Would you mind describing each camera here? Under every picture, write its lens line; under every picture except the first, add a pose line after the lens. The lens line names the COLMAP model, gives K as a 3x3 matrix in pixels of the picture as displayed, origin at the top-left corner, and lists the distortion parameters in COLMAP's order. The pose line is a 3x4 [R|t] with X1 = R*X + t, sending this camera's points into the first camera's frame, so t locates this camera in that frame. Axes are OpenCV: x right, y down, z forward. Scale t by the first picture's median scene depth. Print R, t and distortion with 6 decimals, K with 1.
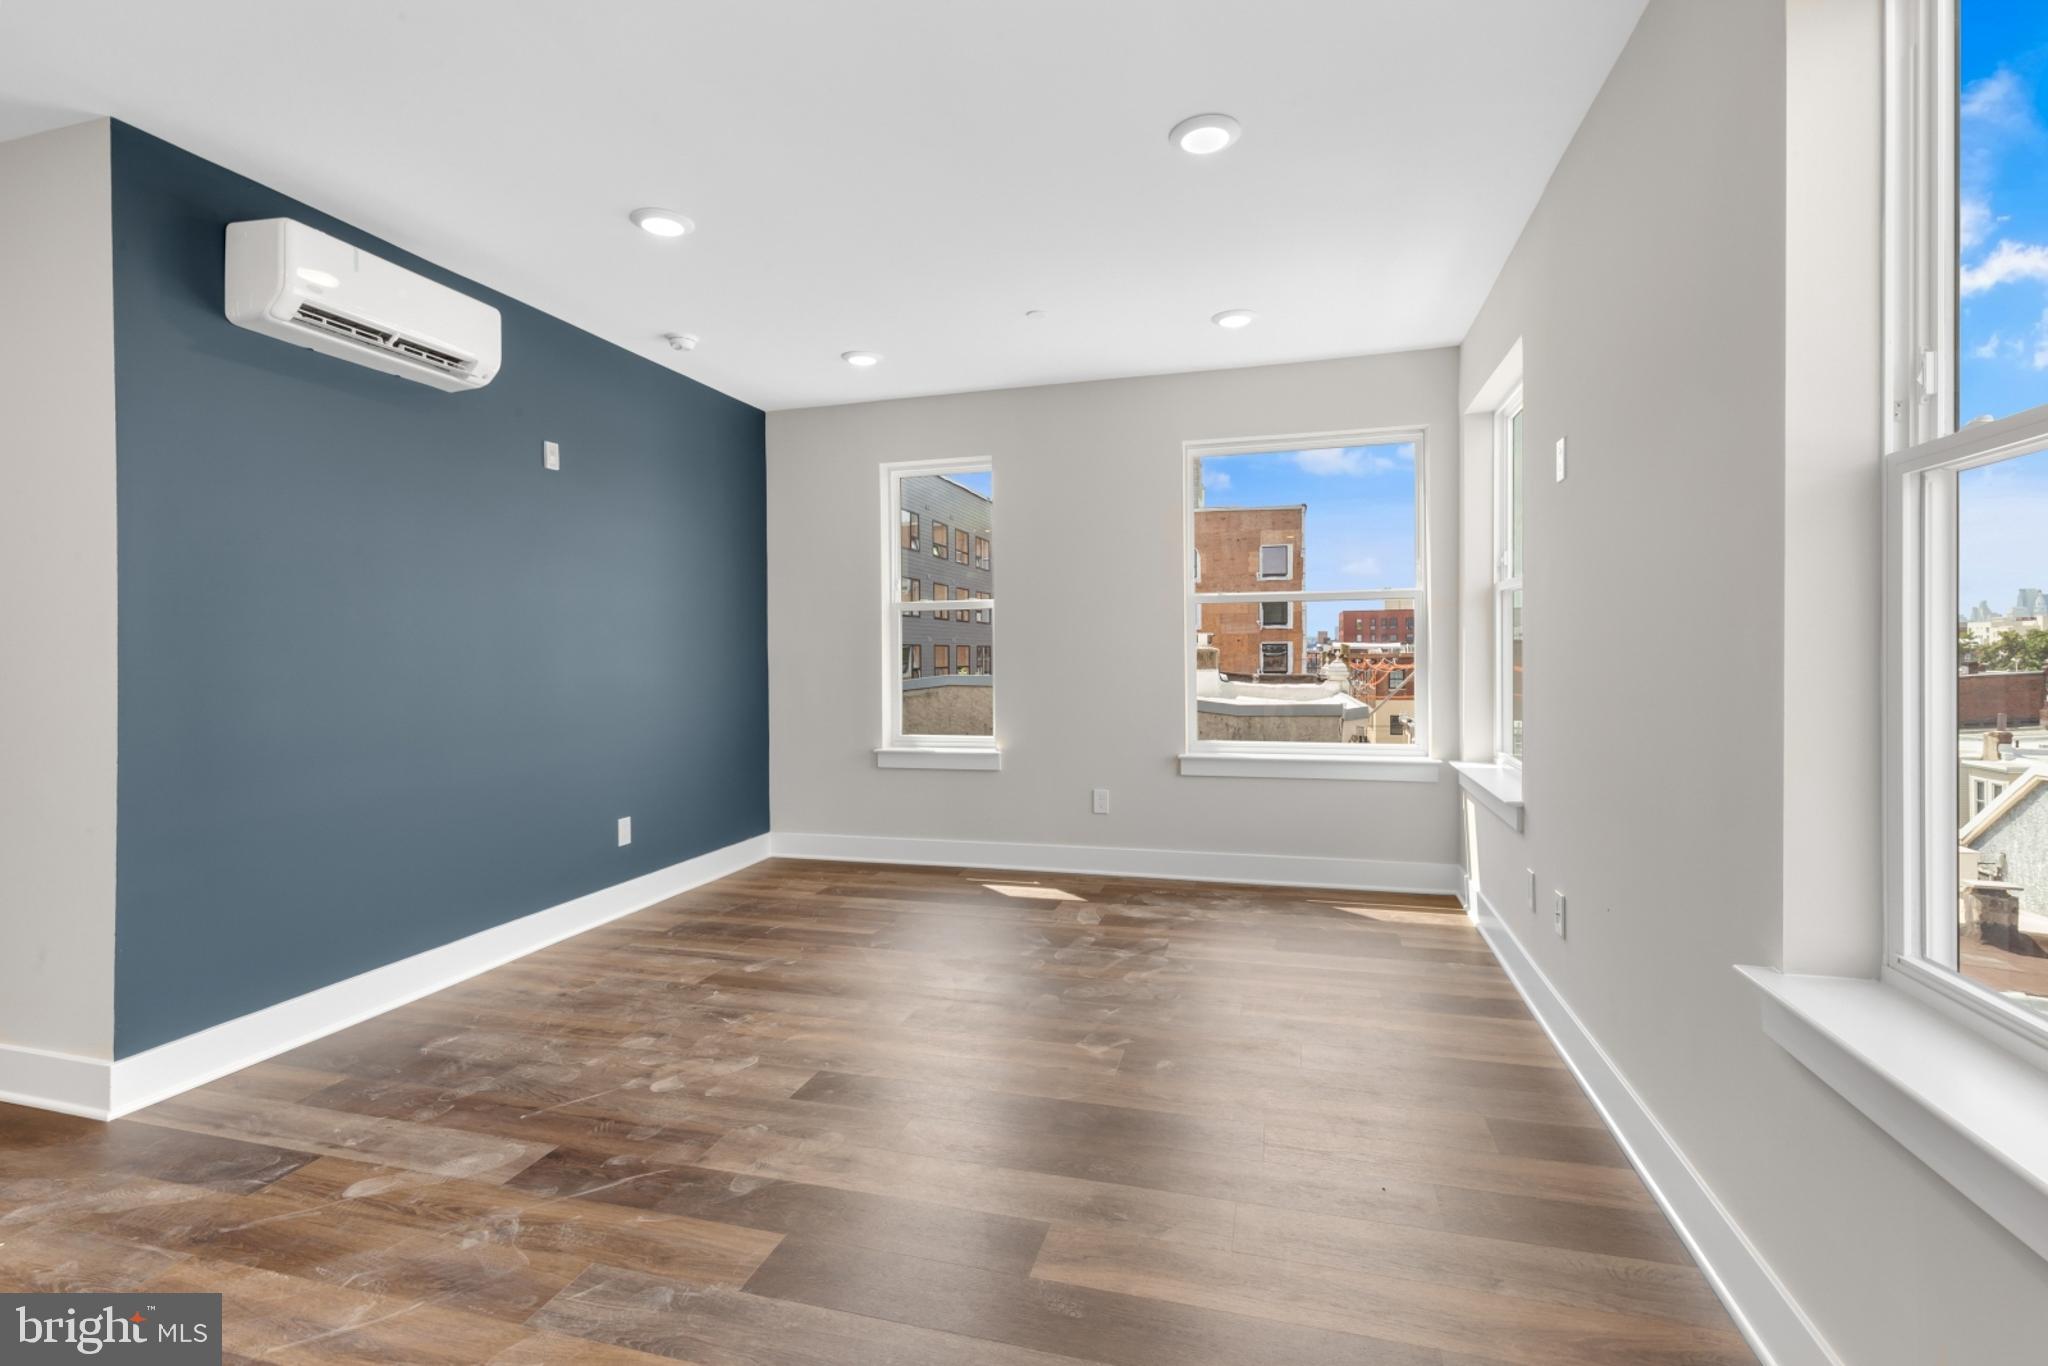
lens RADIAL K [[947.9, 0, 1040.5], [0, 947.9, 652.6], [0, 0, 1]] dist [0.008005, -0.002625]
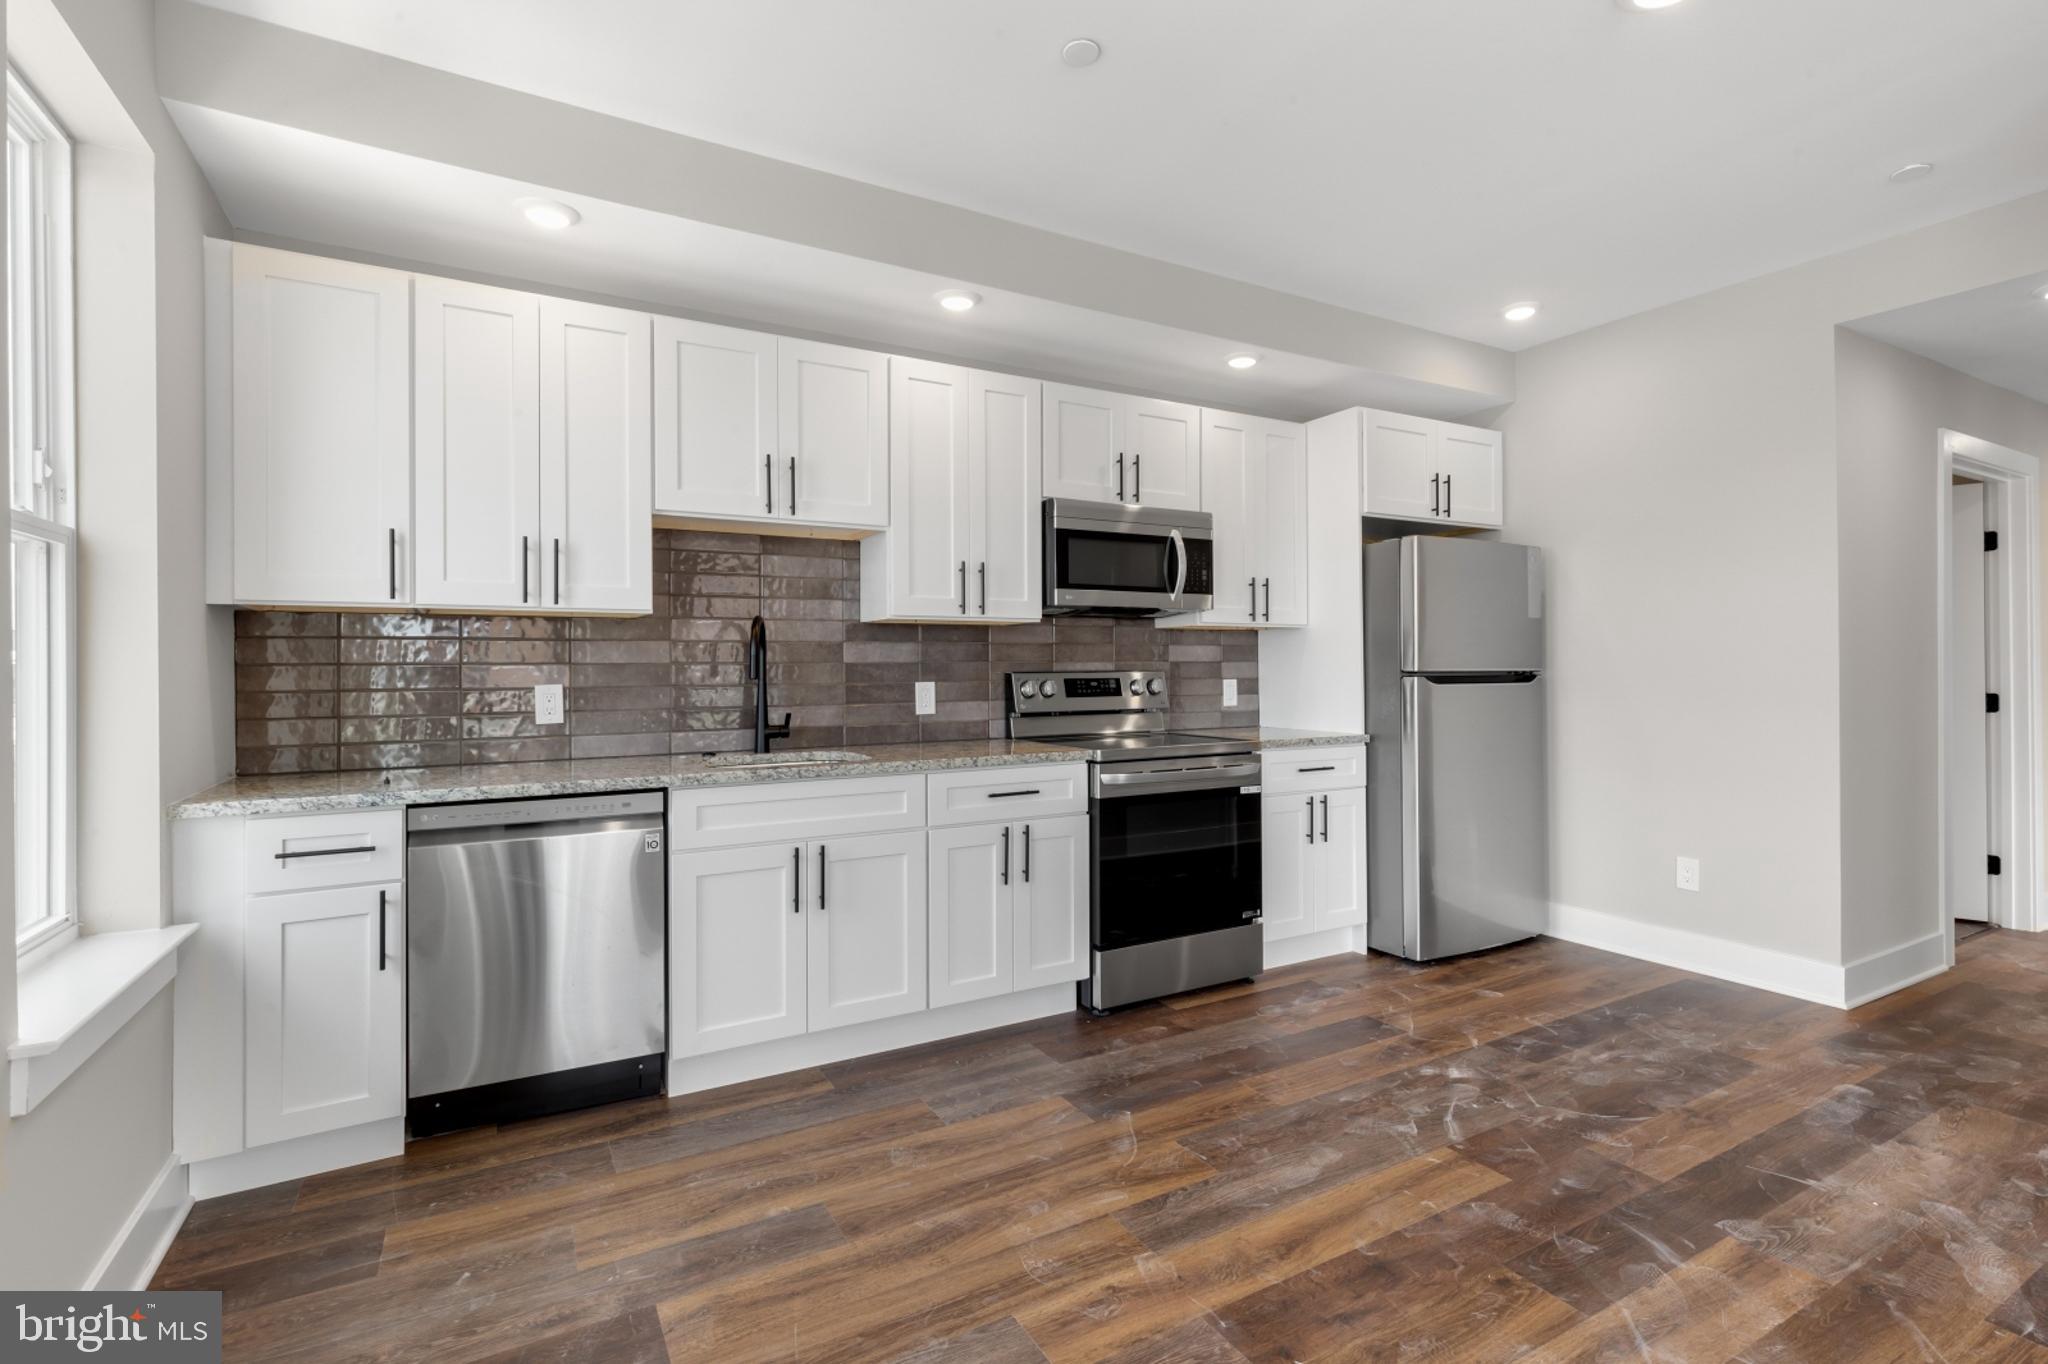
lens RADIAL K [[947.9, 0, 1009.0], [0, 947.9, 662.3], [0, 0, 1]] dist [0.008005, -0.002625]
pose [[-0.713303, 0.009431, -0.700792, 0.179033], [0.006530, 0.999955, 0.006811, -0.004957], [0.700825, 0.000282, -0.713333, 0.520736]]
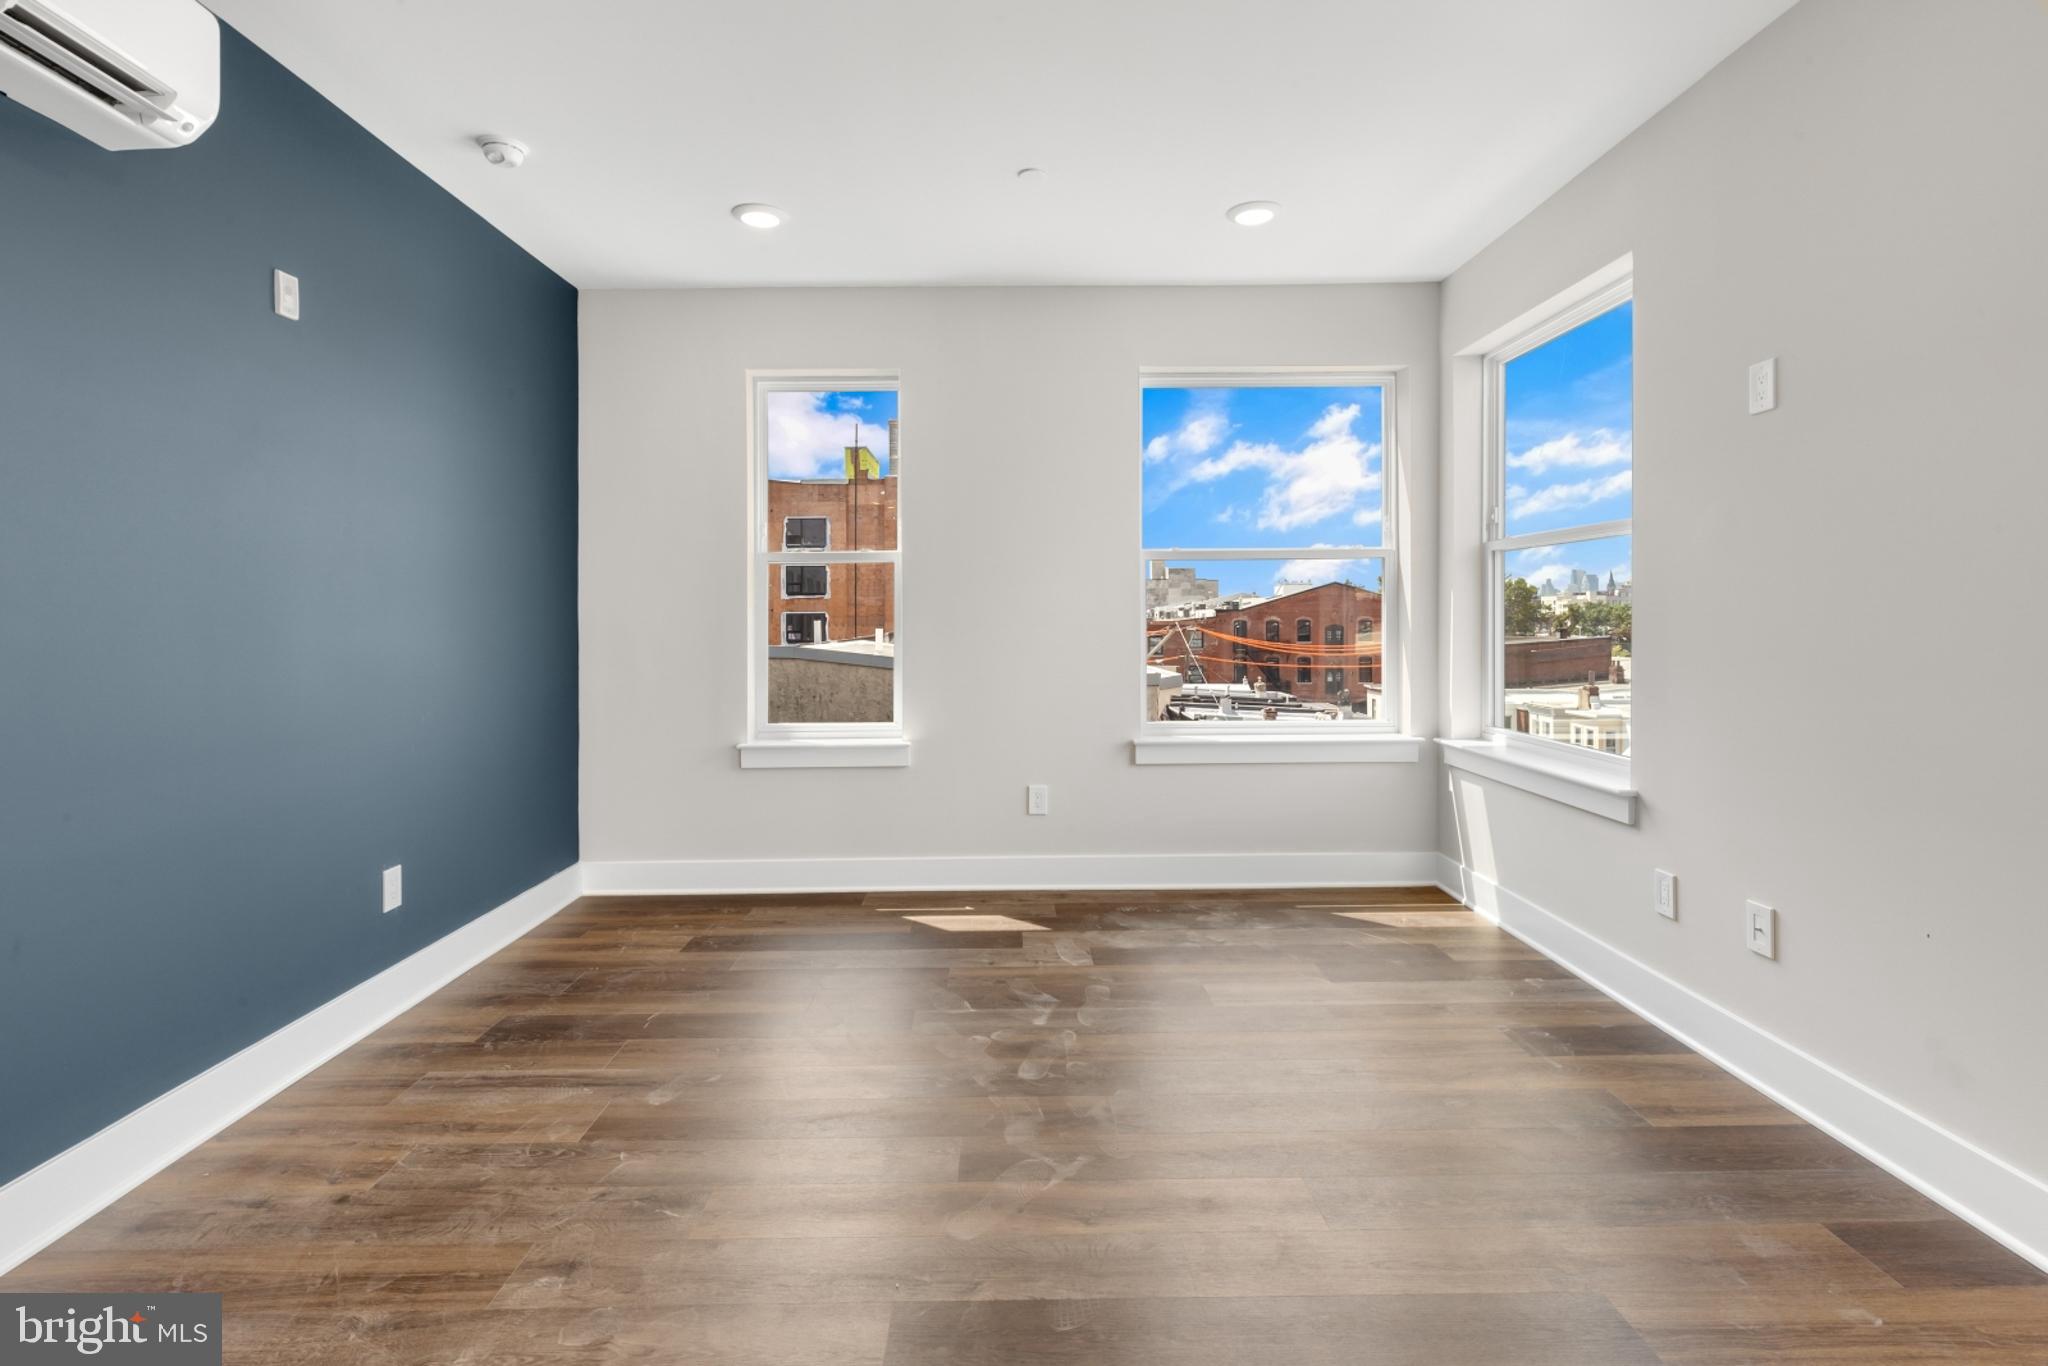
lens RADIAL K [[947.9, 0, 1020.2], [0, 947.9, 617.3], [0, 0, 1]] dist [0.008005, -0.002625]
pose [[0.960671, 0.001583, 0.277684, -0.217508], [-0.000516, 0.999992, -0.003915, 0.002640], [-0.277688, 0.003618, 0.960665, 0.261983]]
